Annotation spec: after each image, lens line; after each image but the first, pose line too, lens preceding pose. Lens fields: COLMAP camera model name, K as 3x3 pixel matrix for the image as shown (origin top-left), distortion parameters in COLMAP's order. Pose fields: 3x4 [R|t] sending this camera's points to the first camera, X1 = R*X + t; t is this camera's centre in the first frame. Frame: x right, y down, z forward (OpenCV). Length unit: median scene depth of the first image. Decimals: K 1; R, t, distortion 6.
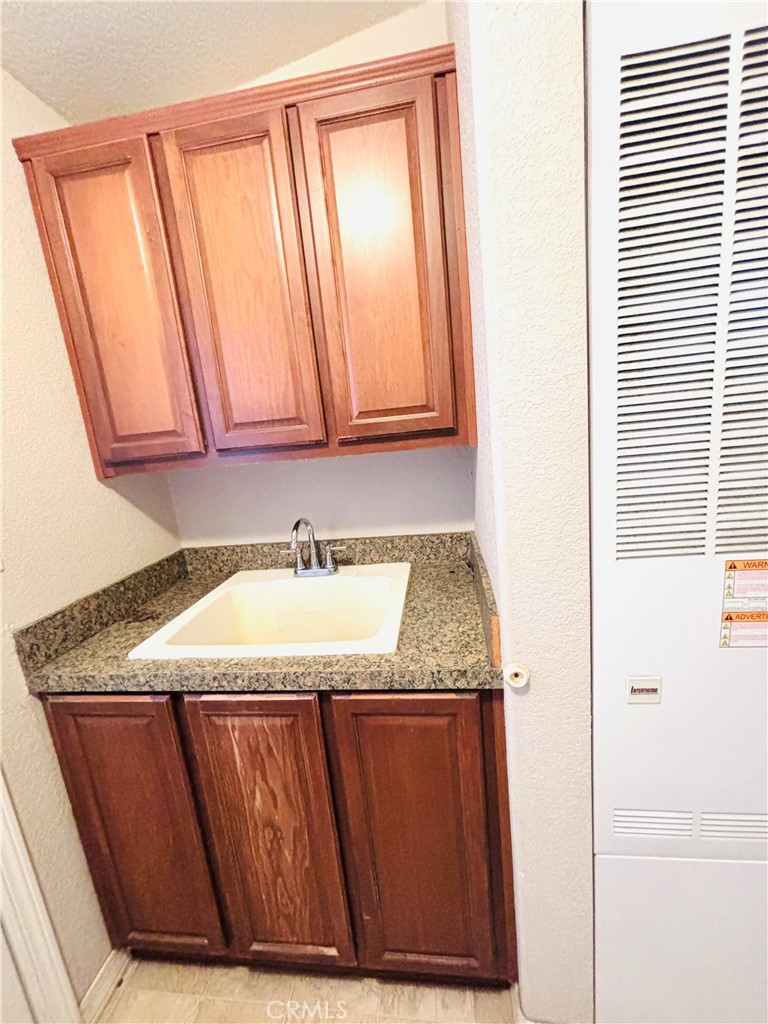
lens RADIAL K [[416.7, 0, 381.1], [0, 416.7, 511.0], [0, 0, 1]] dist [0.001255, -0.000172]
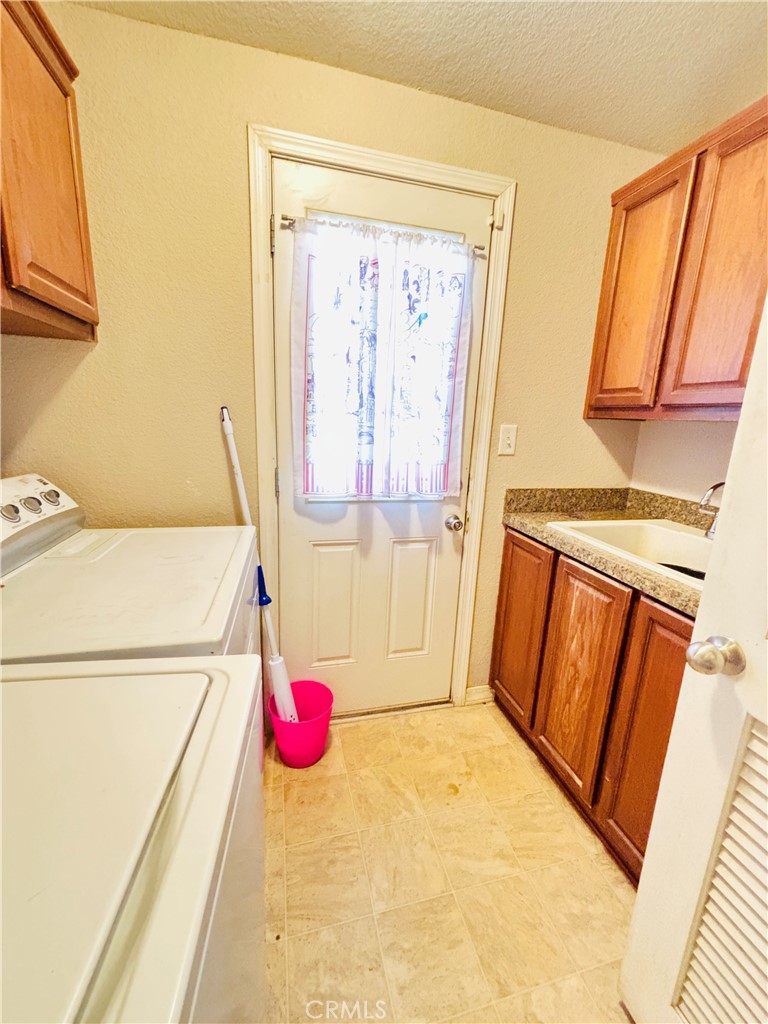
lens RADIAL K [[416.7, 0, 388.5], [0, 416.7, 513.4], [0, 0, 1]] dist [0.001255, -0.000172]
pose [[0.372056, 0.319478, -0.871498, 0.558824], [-0.261964, 0.936874, 0.231607, 0.095006], [0.890477, 0.142130, 0.432261, -0.256016]]
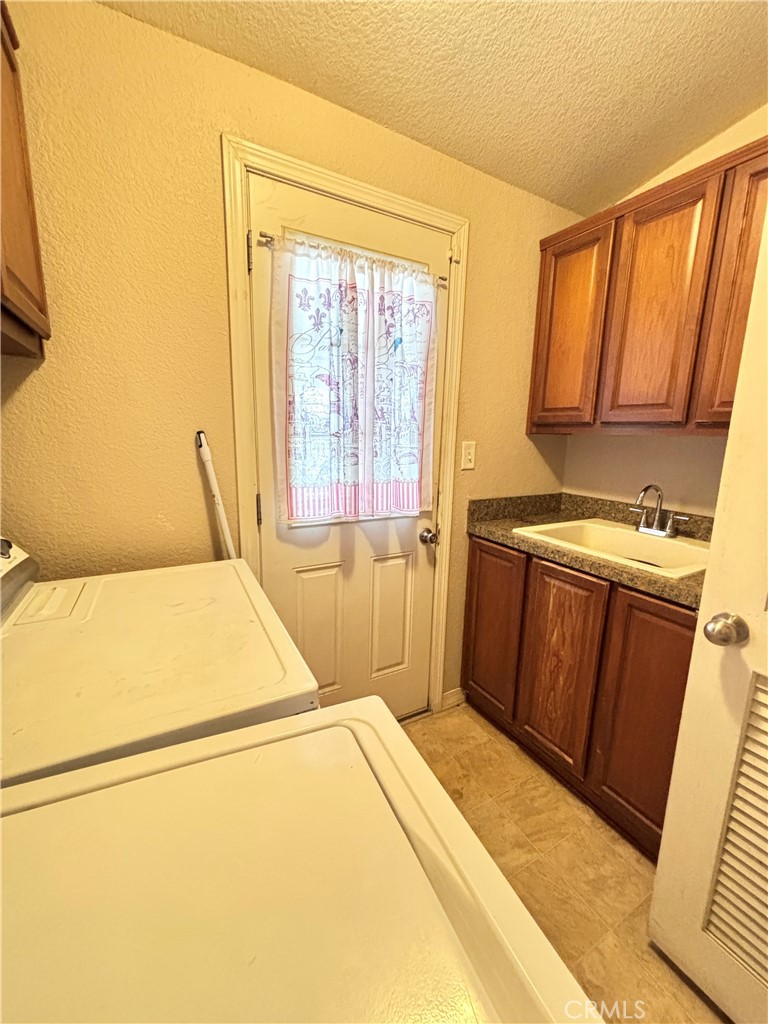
lens RADIAL K [[416.7, 0, 387.1], [0, 416.7, 513.0], [0, 0, 1]] dist [0.001255, -0.000172]
pose [[0.603208, 0.261356, -0.753547, 0.389922], [-0.239562, 0.960532, 0.141378, 0.151910], [0.760756, 0.095241, 0.642012, -0.555764]]
